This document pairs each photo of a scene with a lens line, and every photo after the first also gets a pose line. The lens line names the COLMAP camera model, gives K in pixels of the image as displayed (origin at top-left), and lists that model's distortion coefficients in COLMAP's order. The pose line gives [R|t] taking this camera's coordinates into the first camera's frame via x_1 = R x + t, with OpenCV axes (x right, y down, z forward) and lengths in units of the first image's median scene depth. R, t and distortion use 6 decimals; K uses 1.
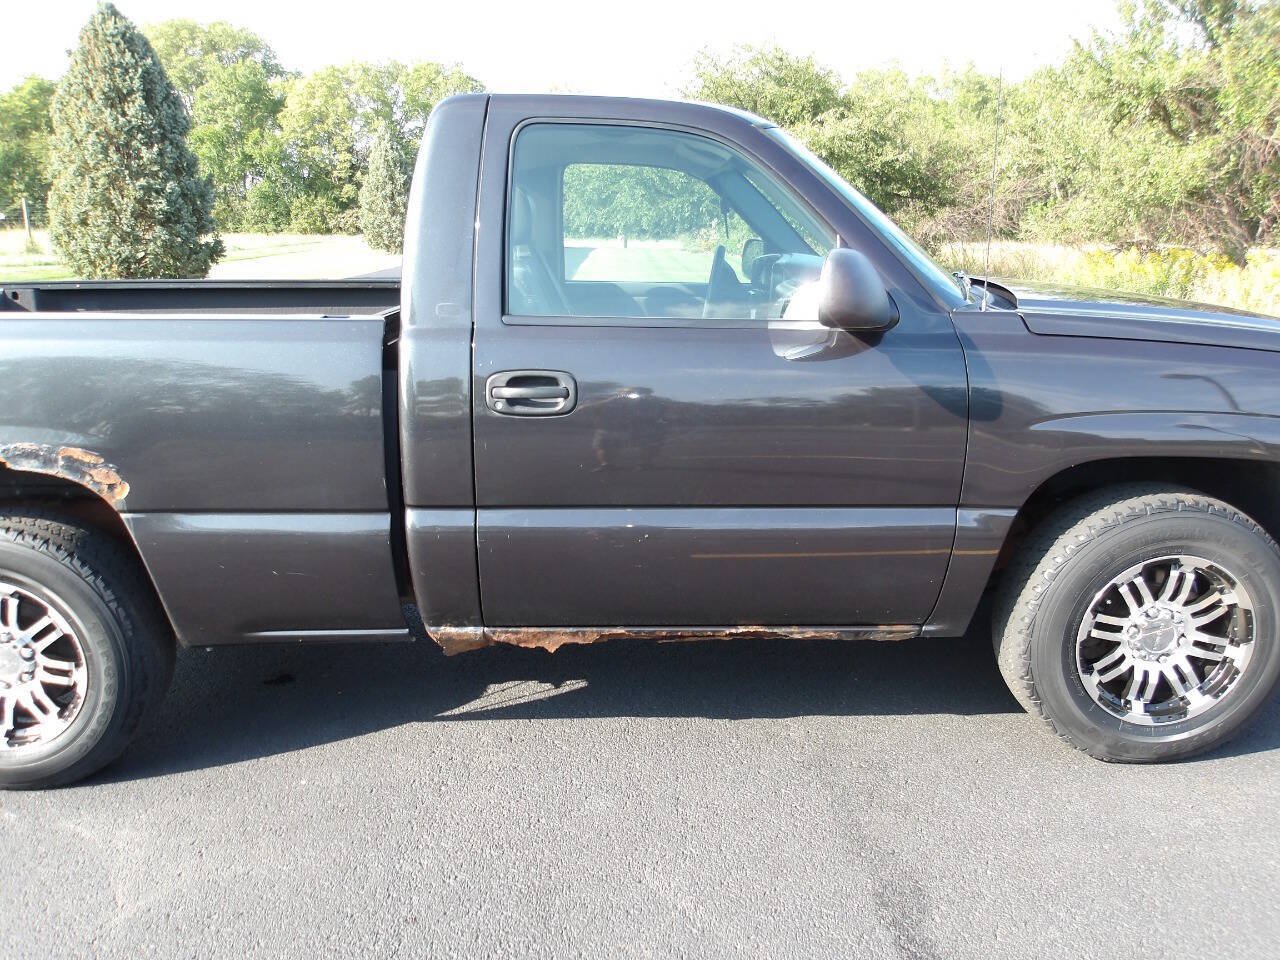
lens RADIAL K [[1060.3, 0, 640.0], [0, 1060.3, 480.0], [0, 0, 1]] dist [0.002861, 0.001148]
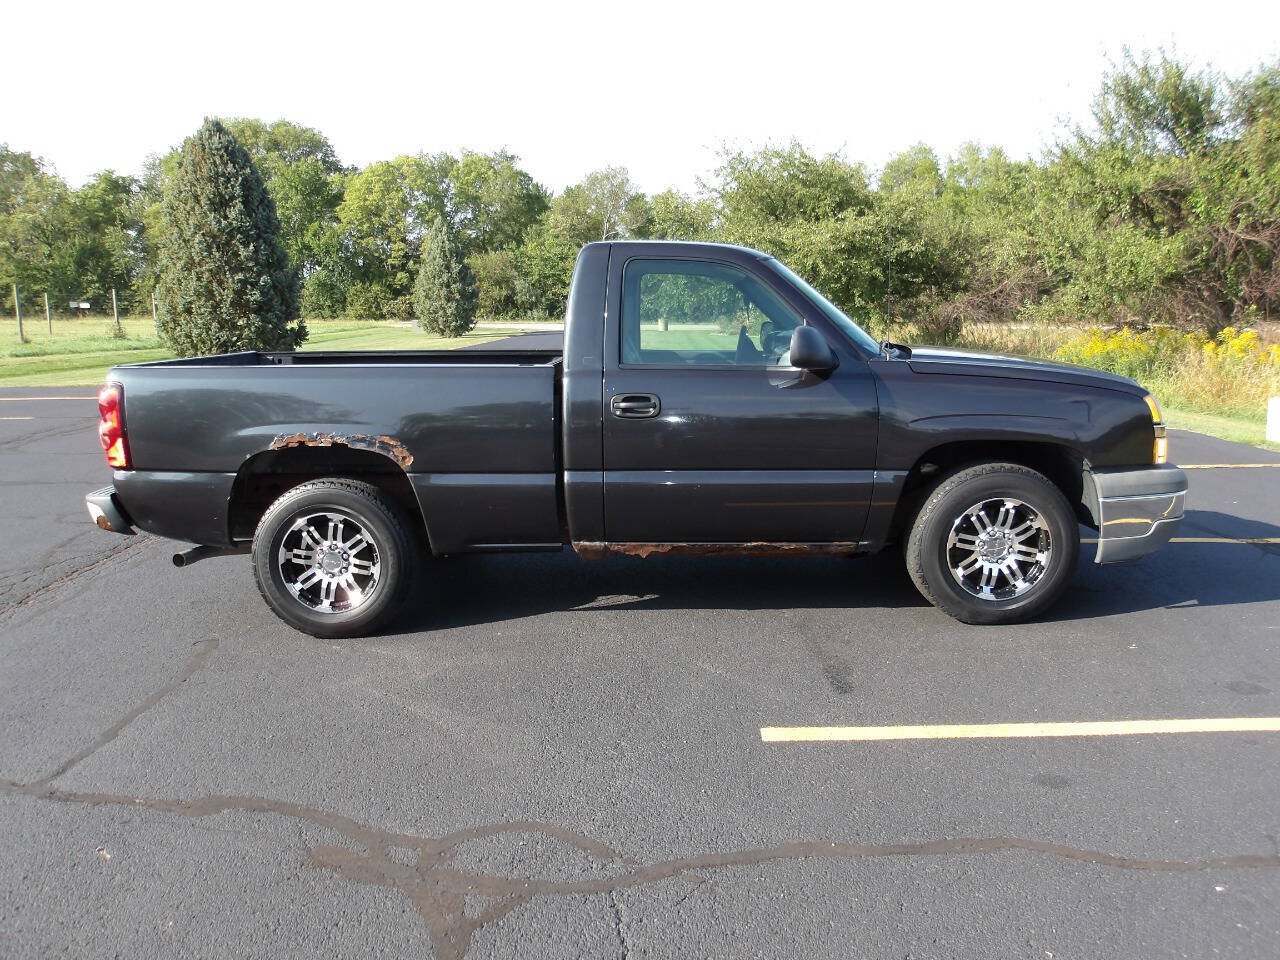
lens RADIAL K [[1063.6, 0, 640.0], [0, 1063.6, 480.0], [0, 0, 1]] dist [-0.007713, 0.003657]
pose [[0.999317, -0.001105, -0.036932, -0.025384], [-0.001707, 0.997104, -0.076025, 0.169465], [0.036909, 0.076036, 0.996422, -0.743207]]
